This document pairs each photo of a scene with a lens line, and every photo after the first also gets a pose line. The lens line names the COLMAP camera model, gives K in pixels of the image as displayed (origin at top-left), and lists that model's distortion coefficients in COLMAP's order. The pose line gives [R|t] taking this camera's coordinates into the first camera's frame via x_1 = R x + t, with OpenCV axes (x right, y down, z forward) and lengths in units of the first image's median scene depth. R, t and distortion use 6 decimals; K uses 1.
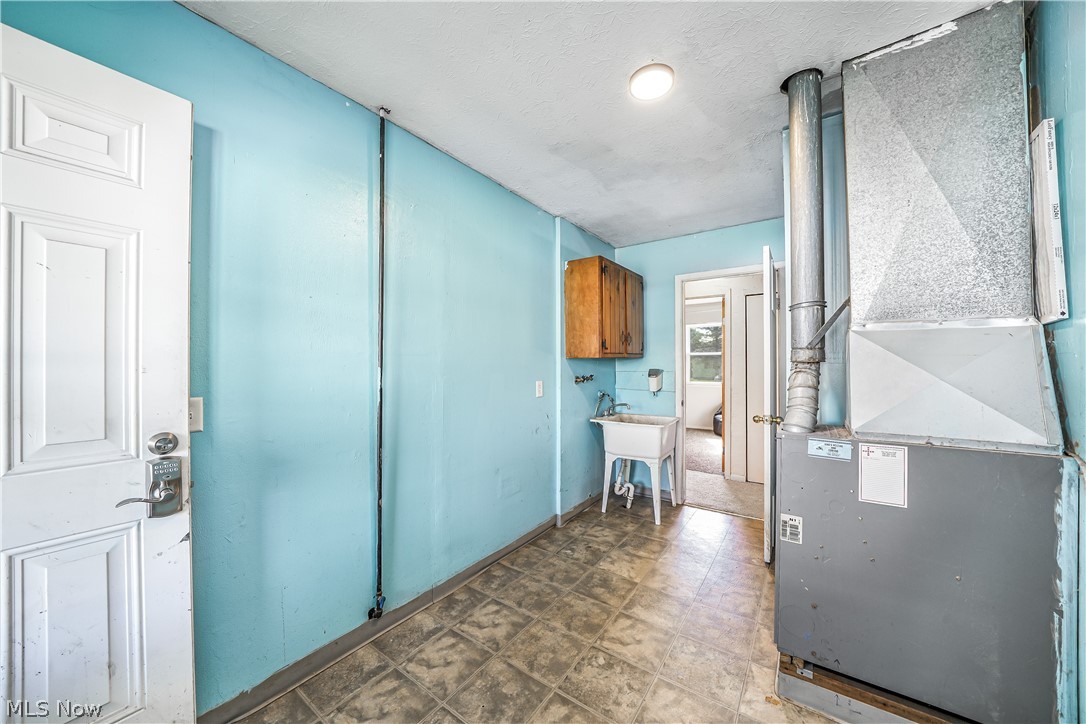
lens RADIAL K [[368.2, 0, 544.9], [0, 368.2, 362.2], [0, 0, 1]] dist [-0.013041, 0.000241]
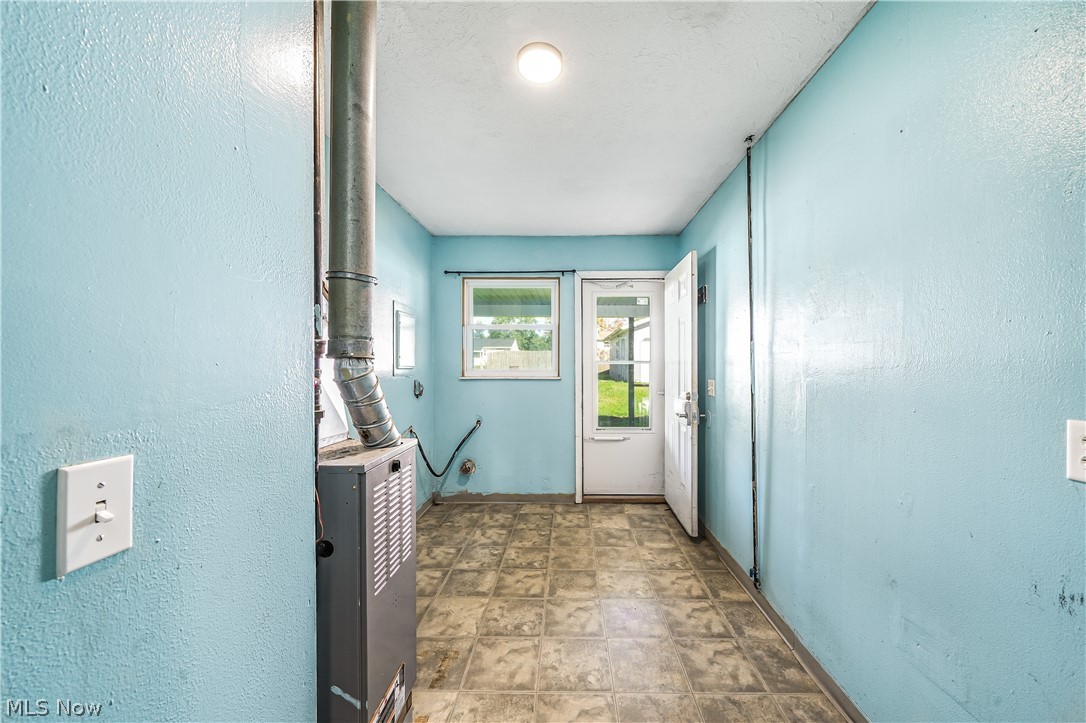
lens RADIAL K [[368.2, 0, 545.6], [0, 368.2, 365.2], [0, 0, 1]] dist [-0.013041, 0.000241]
pose [[-0.839196, -0.006346, -0.543792, 0.729636], [-0.001449, 0.999954, -0.009433, 0.021207], [0.543827, -0.007128, -0.839167, 1.641696]]
